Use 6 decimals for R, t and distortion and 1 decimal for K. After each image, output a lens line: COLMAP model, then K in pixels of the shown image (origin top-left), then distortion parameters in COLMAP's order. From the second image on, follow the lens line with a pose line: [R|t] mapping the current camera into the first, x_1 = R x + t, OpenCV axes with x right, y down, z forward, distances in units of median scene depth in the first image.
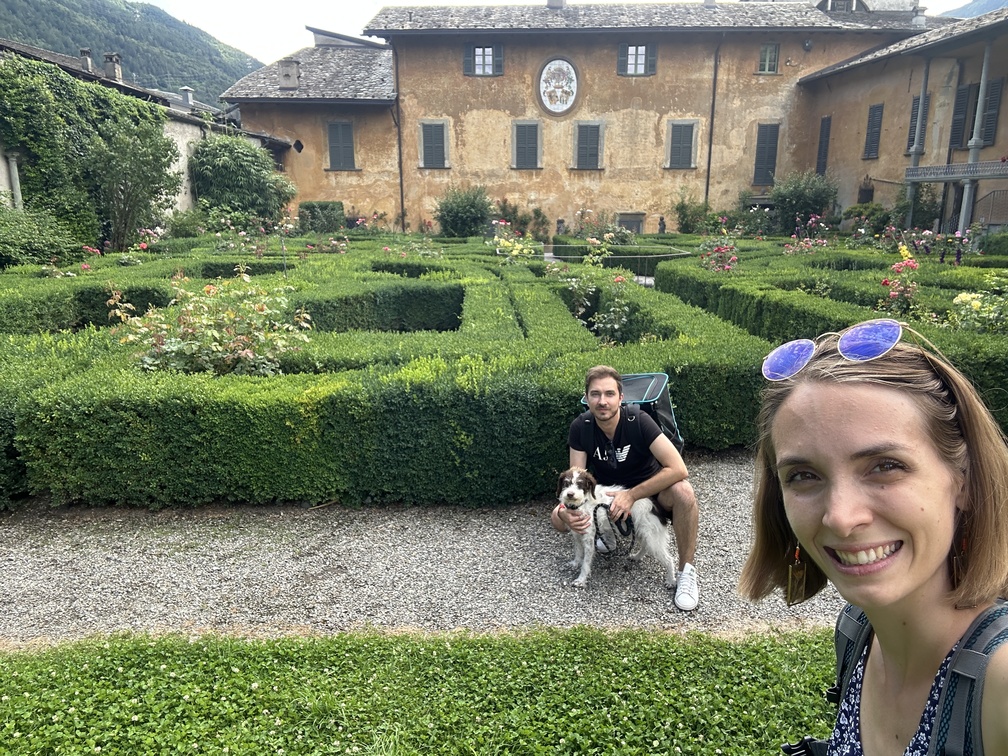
lens RADIAL K [[676.1, 0, 514.2], [0, 676.1, 384.4], [0, 0, 1]] dist [0.129503, -0.194012]
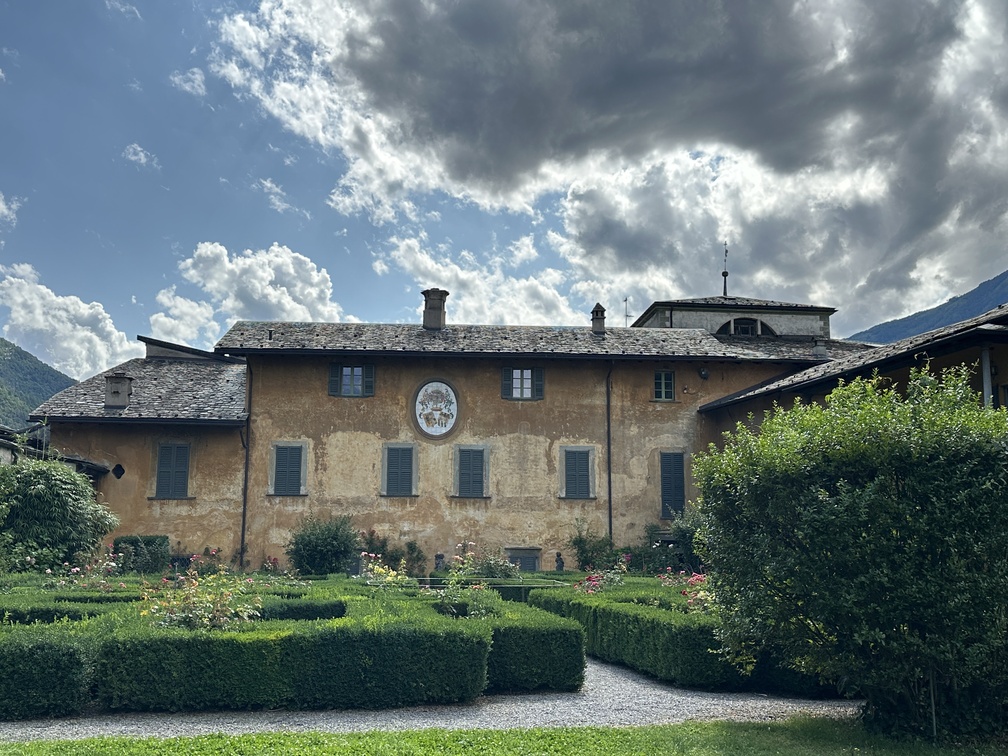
lens RADIAL K [[1063.6, 0, 504.0], [0, 1063.6, 378.0], [0, 0, 1]] dist [0.136203, -0.023297]
pose [[0.992958, 0.021154, 0.116566, -0.009861], [0.027286, 0.916640, -0.398781, 0.079894], [-0.115285, 0.399153, 0.909608, -0.272104]]
